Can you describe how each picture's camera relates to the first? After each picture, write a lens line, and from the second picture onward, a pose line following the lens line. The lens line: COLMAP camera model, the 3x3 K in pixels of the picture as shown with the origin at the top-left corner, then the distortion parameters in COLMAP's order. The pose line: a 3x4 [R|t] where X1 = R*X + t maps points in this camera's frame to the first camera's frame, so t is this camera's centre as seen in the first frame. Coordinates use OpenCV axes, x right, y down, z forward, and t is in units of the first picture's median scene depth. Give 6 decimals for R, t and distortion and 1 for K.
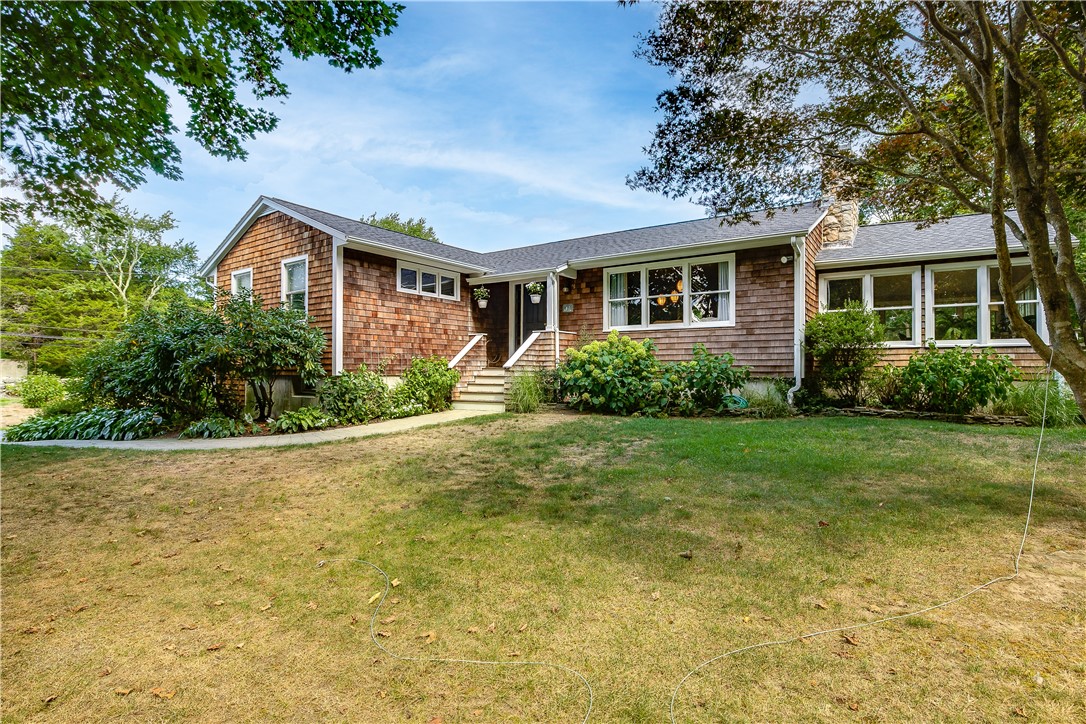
lens RADIAL K [[527.6, 0, 541.1], [0, 527.6, 372.1], [0, 0, 1]] dist [-0.004794, -0.010427]
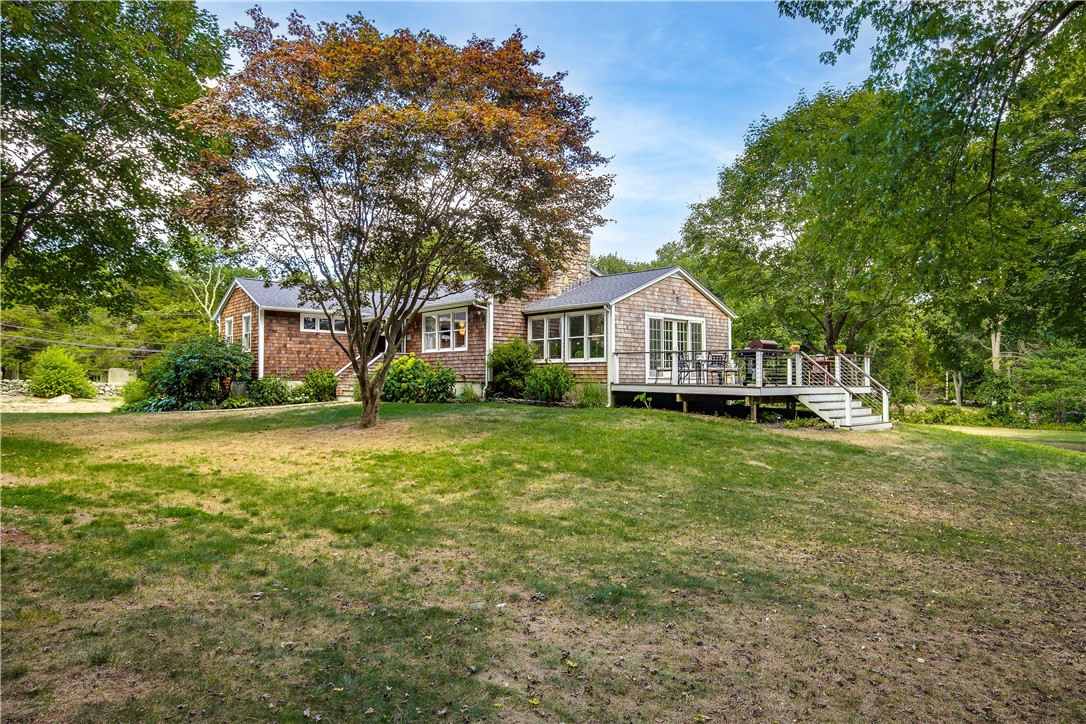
lens RADIAL K [[662.9, 0, 543.0], [0, 662.9, 362.0], [0, 0, 1]] dist [0.002024, -0.000033]
pose [[0.970797, -0.006333, -0.239817, 1.029499], [-0.000387, 0.999609, -0.027965, 0.007736], [0.239900, 0.027241, 0.970415, -0.924660]]
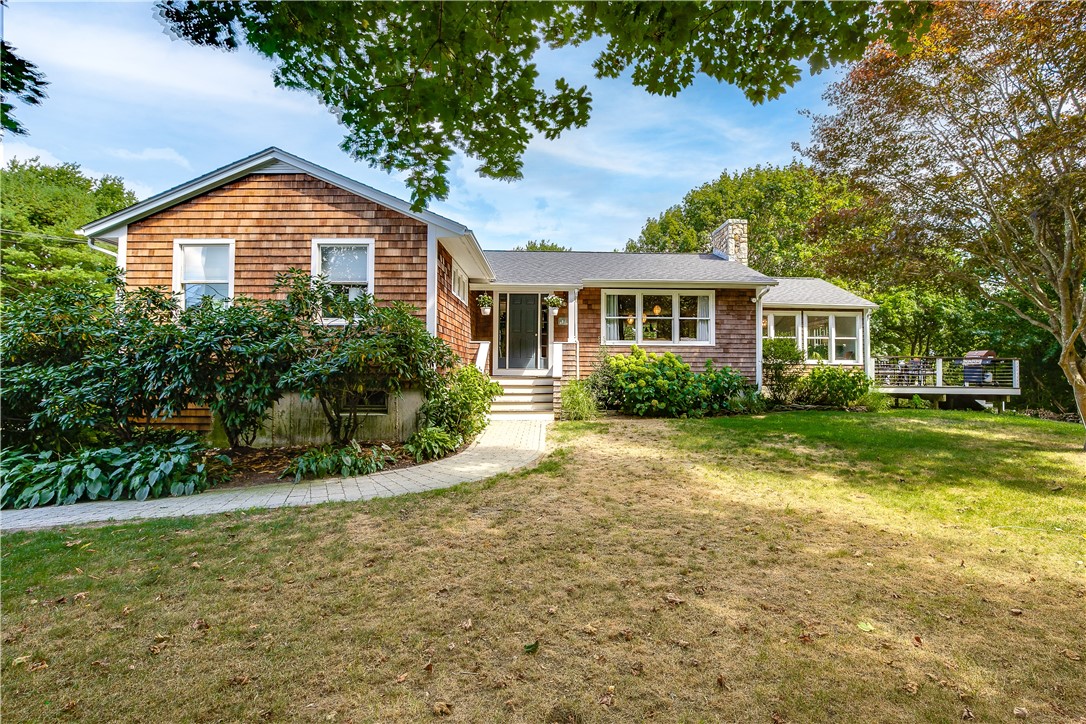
lens RADIAL K [[527.6, 0, 541.1], [0, 527.6, 372.1], [0, 0, 1]] dist [-0.004794, -0.010427]
pose [[0.797019, 0.003063, 0.603946, -0.700301], [0.005255, 0.999914, -0.012007, -0.007351], [-0.603931, 0.012743, 0.796935, 0.193745]]
